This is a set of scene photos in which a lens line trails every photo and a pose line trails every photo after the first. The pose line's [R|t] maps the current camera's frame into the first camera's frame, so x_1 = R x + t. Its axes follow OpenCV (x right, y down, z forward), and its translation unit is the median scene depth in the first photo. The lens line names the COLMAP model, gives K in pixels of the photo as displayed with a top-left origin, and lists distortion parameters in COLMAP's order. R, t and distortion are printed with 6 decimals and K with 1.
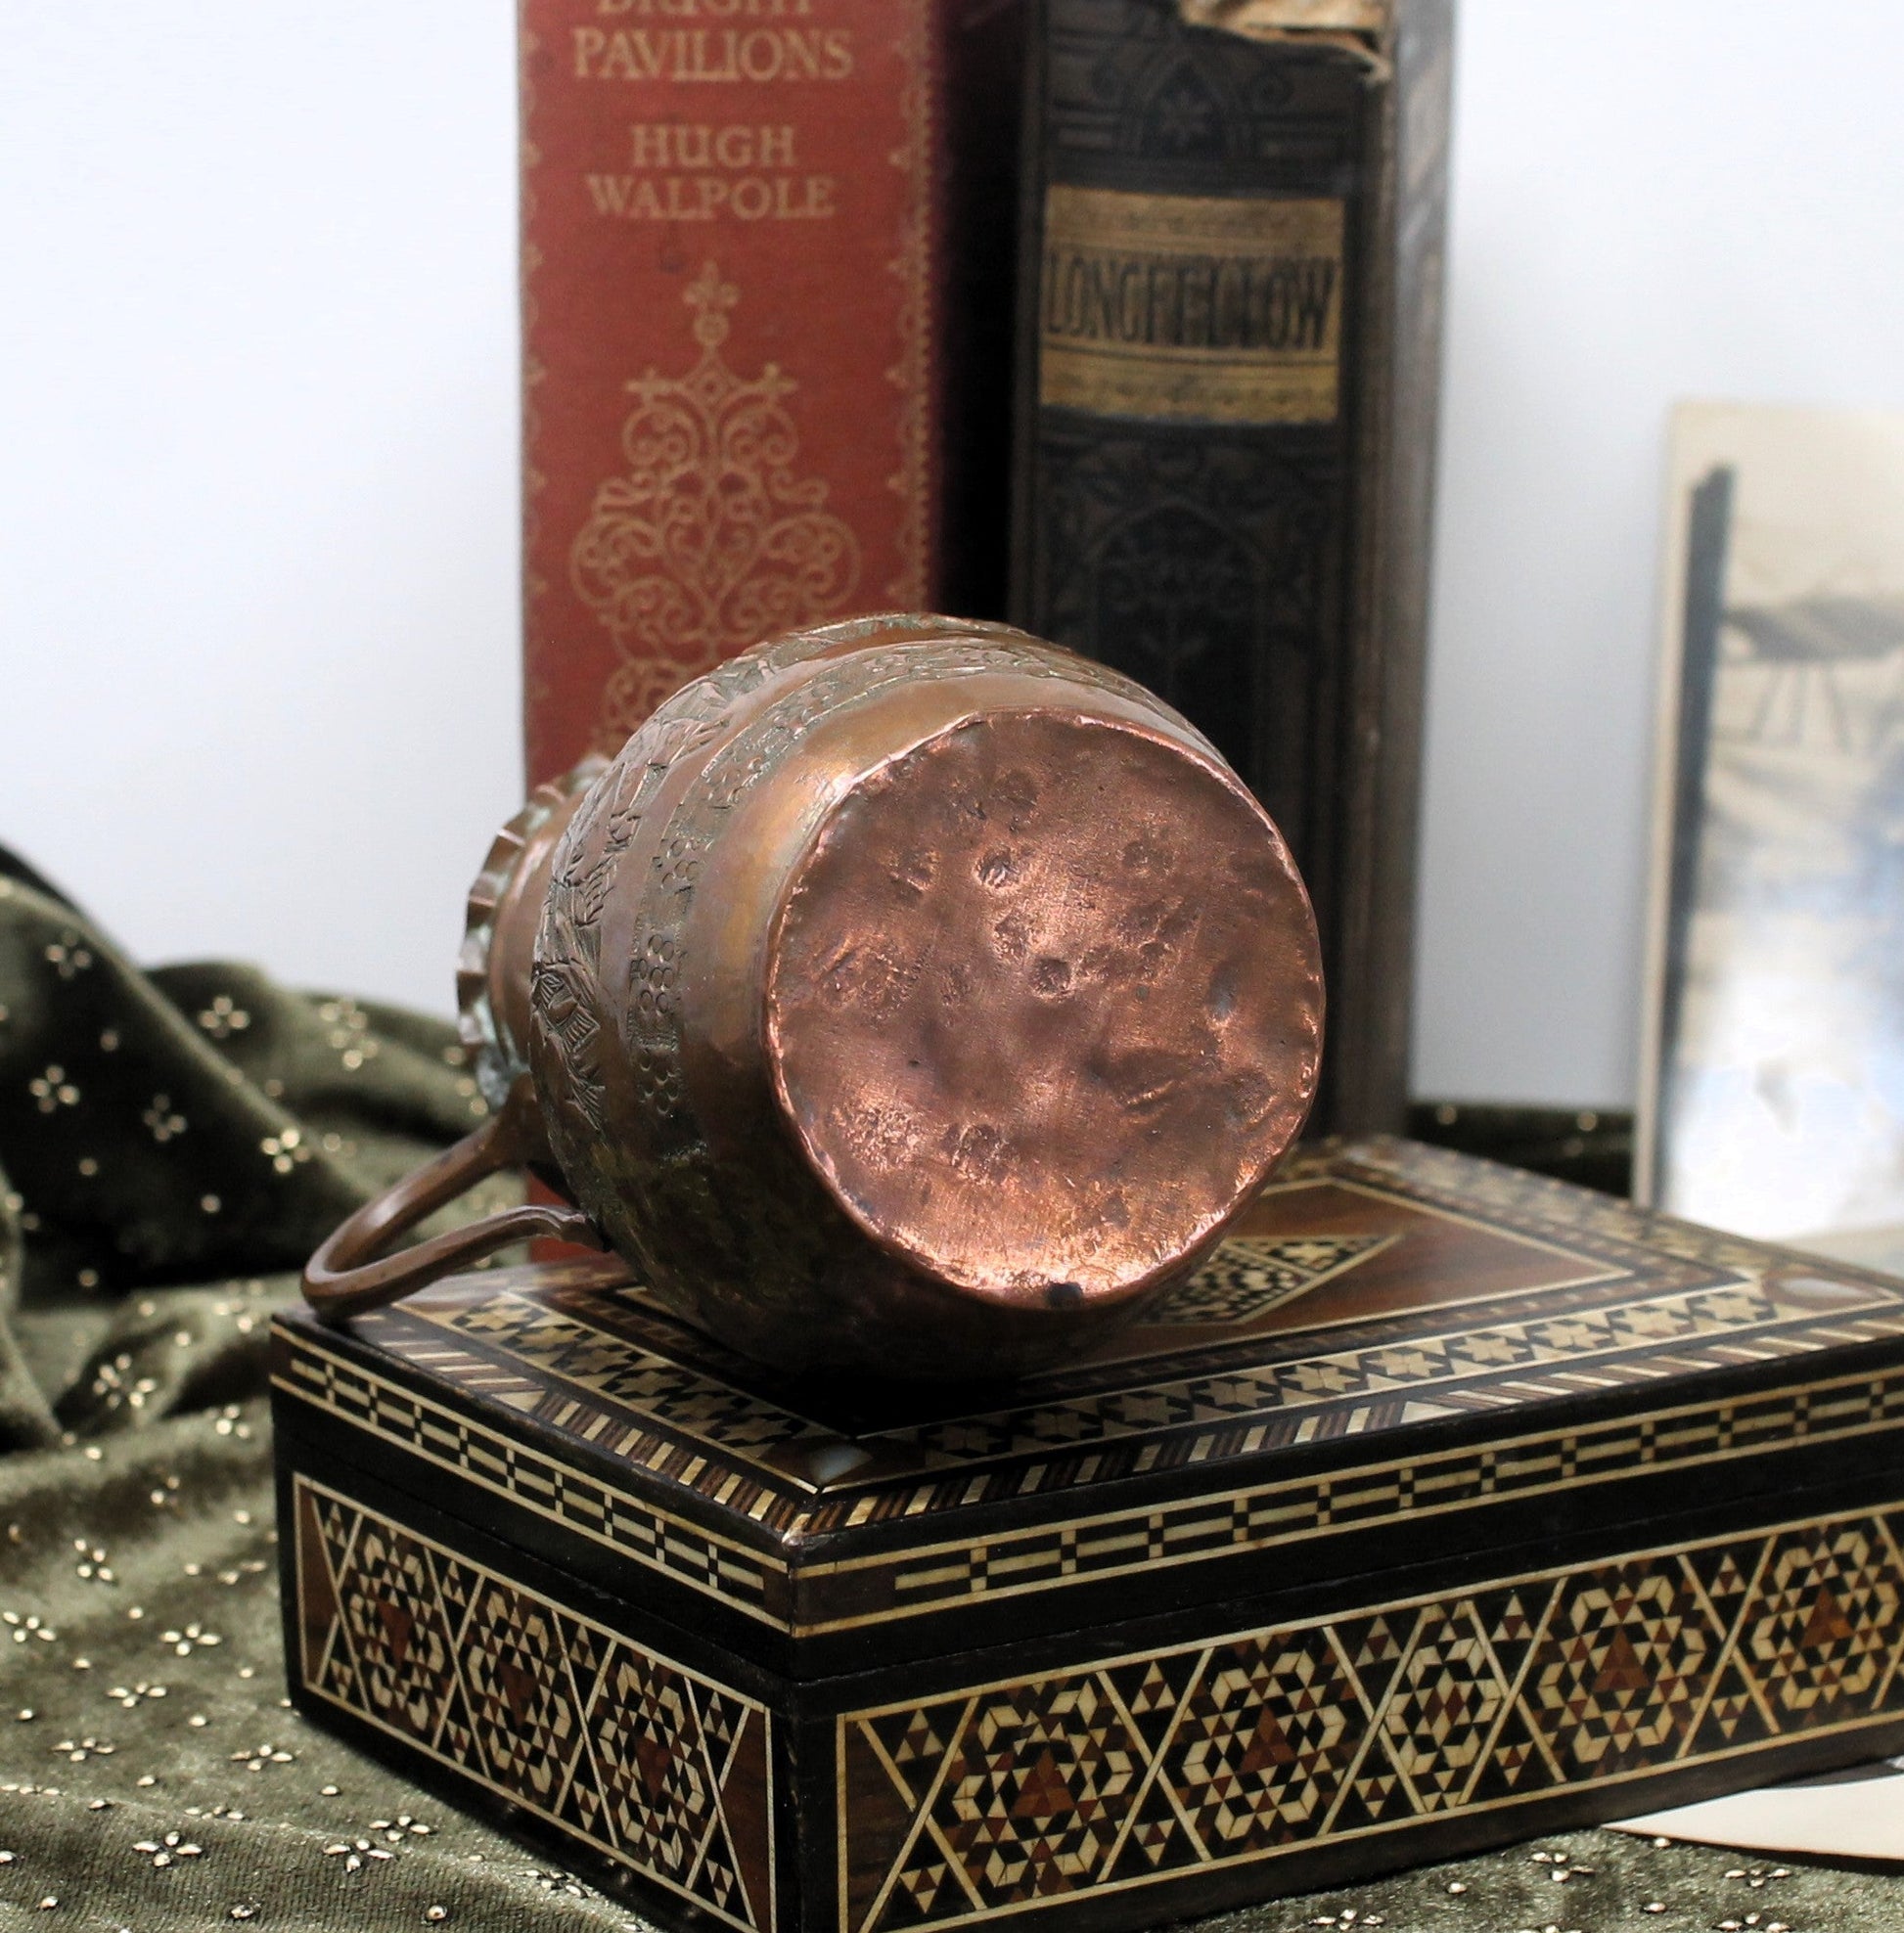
lens RADIAL K [[6388.0, 0, 750.7], [0, 6388.0, 881.2], [0, 0, 1]] dist [-0.152608, 1.294572]
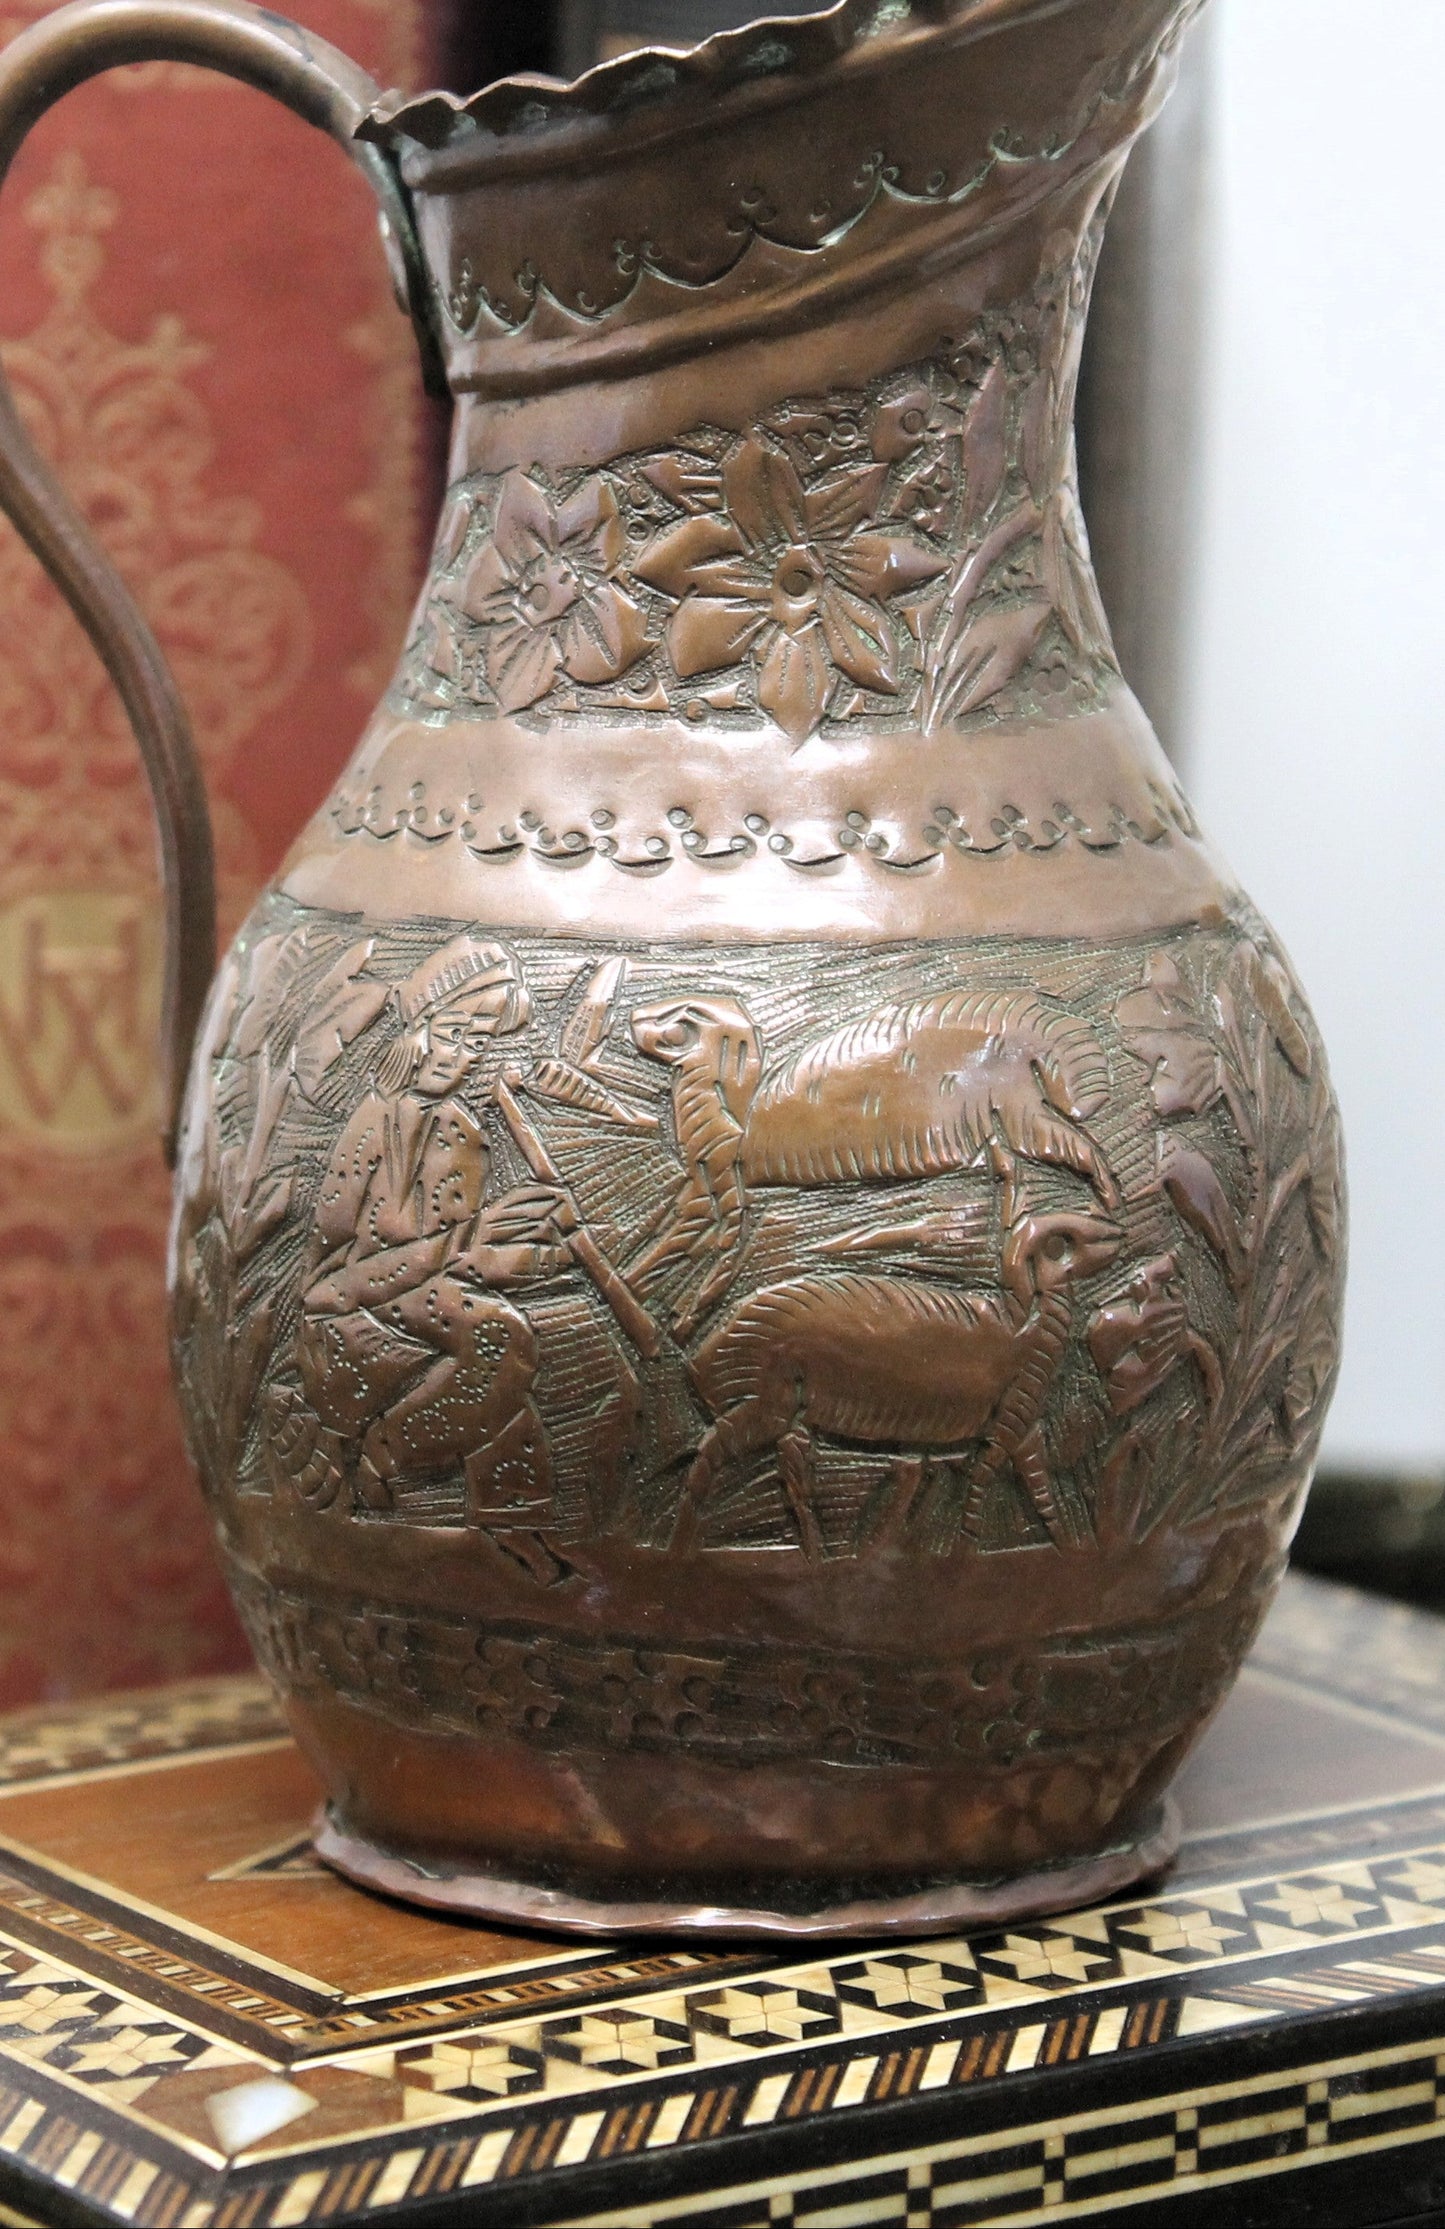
lens RADIAL K [[8621.2, 0, 613.1], [0, 8621.2, 1113.5], [0, 0, 1]] dist [0.082379, 0.597732]
pose [[0.998832, 0.000662, 0.048309, 0.007037], [-0.000969, 0.999979, 0.006330, -0.009007], [-0.048303, -0.006369, 0.998812, 0.166382]]
